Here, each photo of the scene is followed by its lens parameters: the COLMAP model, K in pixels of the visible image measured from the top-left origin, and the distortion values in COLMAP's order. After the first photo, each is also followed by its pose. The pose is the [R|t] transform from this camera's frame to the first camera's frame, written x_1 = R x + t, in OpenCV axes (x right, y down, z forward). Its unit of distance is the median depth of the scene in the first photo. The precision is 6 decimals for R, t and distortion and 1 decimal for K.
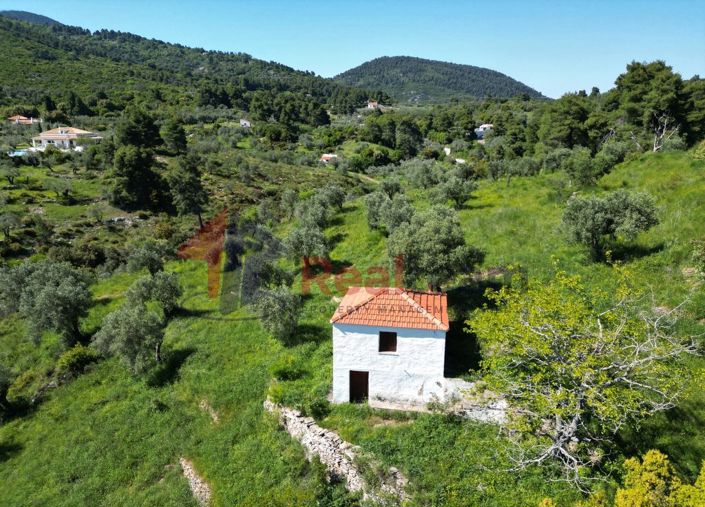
lens RADIAL K [[492.8, 0, 352.9], [0, 492.8, 262.1], [0, 0, 1]] dist [0.053251, -0.051683]
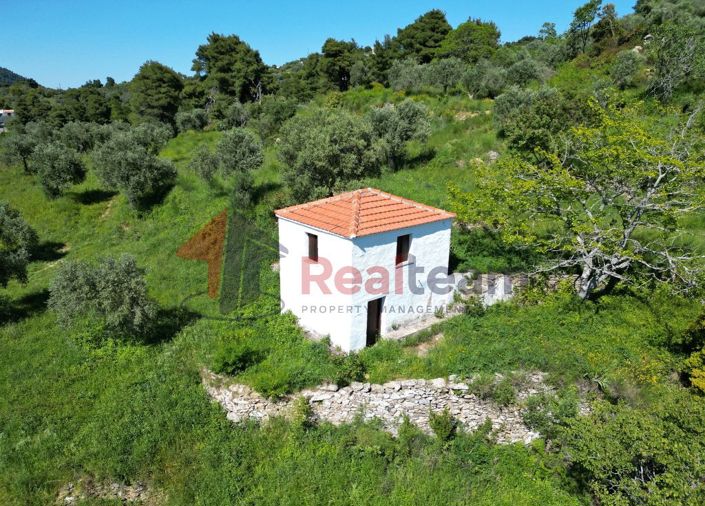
lens RADIAL K [[492.8, 0, 352.9], [0, 492.8, 261.6], [0, 0, 1]] dist [0.053251, -0.051683]
pose [[0.631475, -0.211077, 0.746114, -0.132578], [0.206012, 0.973324, 0.100996, 0.020572], [-0.747528, 0.089932, 0.658114, 0.130481]]
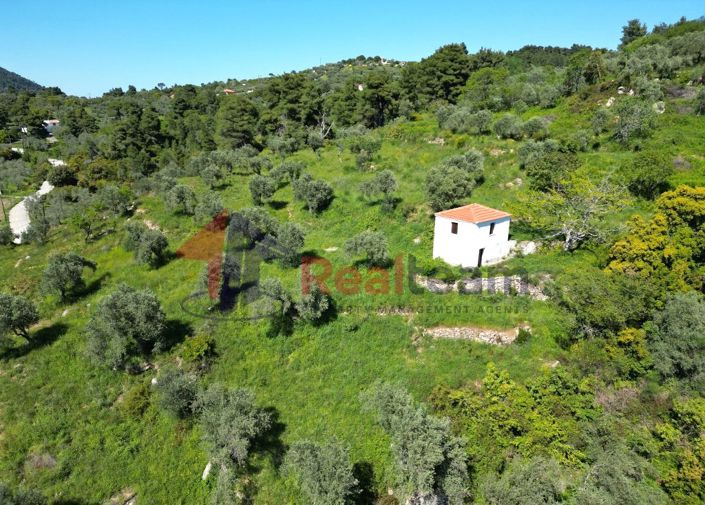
lens RADIAL K [[492.8, 0, 352.9], [0, 492.8, 261.1], [0, 0, 1]] dist [0.053251, -0.051683]
pose [[0.632232, -0.209583, 0.745894, -0.405722], [0.207926, 0.973299, 0.097239, -0.002894], [-0.746358, 0.093613, 0.658928, 0.036891]]
